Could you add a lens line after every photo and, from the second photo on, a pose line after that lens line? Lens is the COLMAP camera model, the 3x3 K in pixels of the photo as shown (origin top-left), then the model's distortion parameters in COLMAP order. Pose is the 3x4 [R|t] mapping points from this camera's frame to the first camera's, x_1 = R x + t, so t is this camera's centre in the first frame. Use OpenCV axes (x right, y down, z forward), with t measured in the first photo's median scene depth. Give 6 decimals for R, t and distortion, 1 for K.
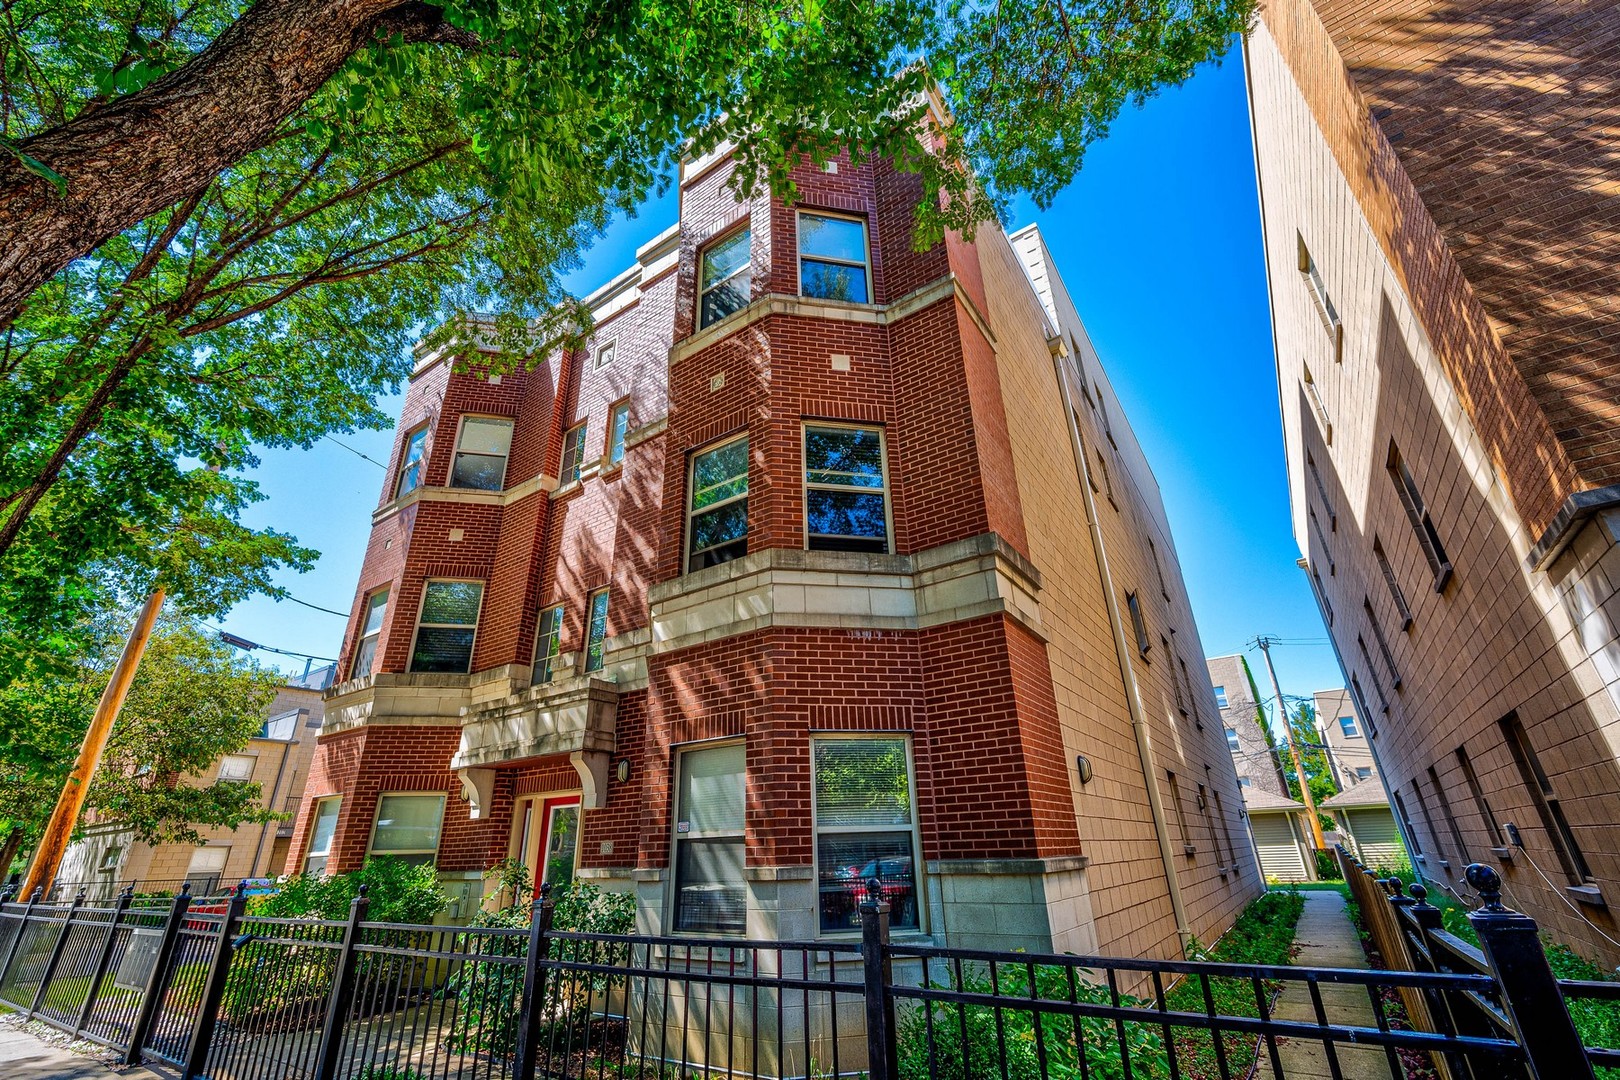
lens RADIAL K [[708.0, 0, 806.0], [0, 708.0, 514.5], [0, 0, 1]] dist [0.034591, -0.000108]
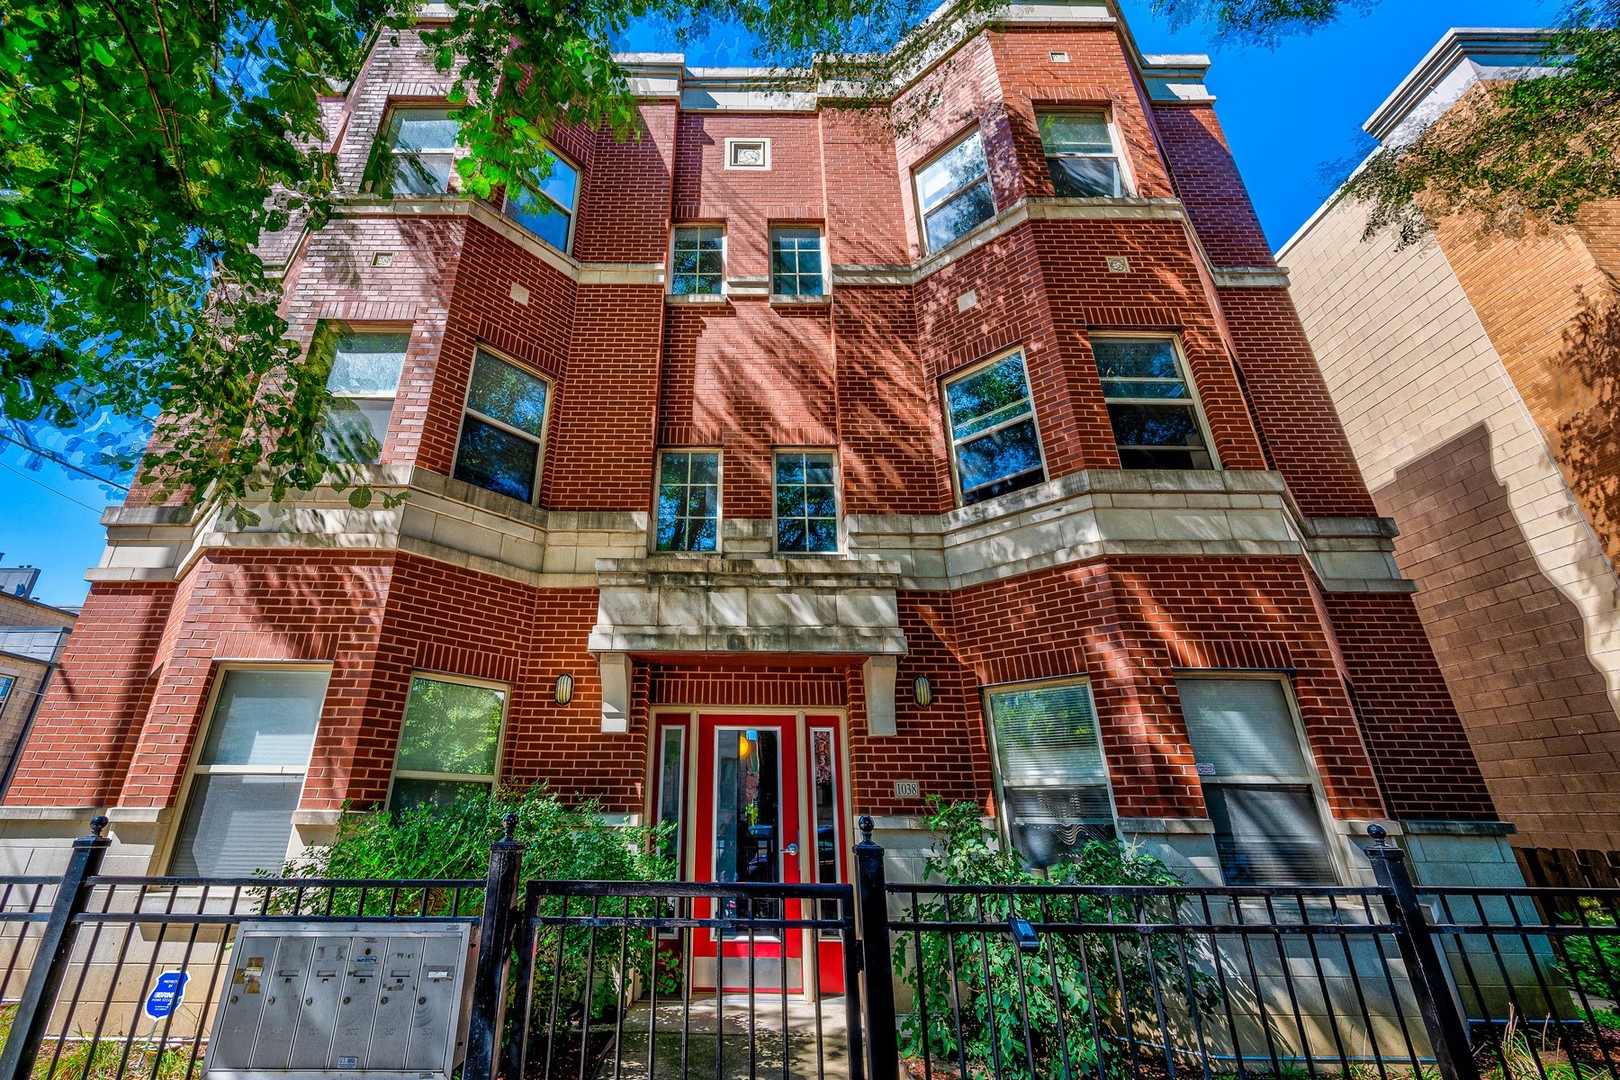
lens RADIAL K [[650.6, 0, 810.0], [0, 650.6, 540.0], [0, 0, 1]] dist [-0.000750, -0.000017]
pose [[0.795444, 0.246461, 0.553648, -0.630890], [-0.277444, 0.960308, -0.028877, 0.210440], [-0.538789, -0.130637, 0.832250, 0.412956]]
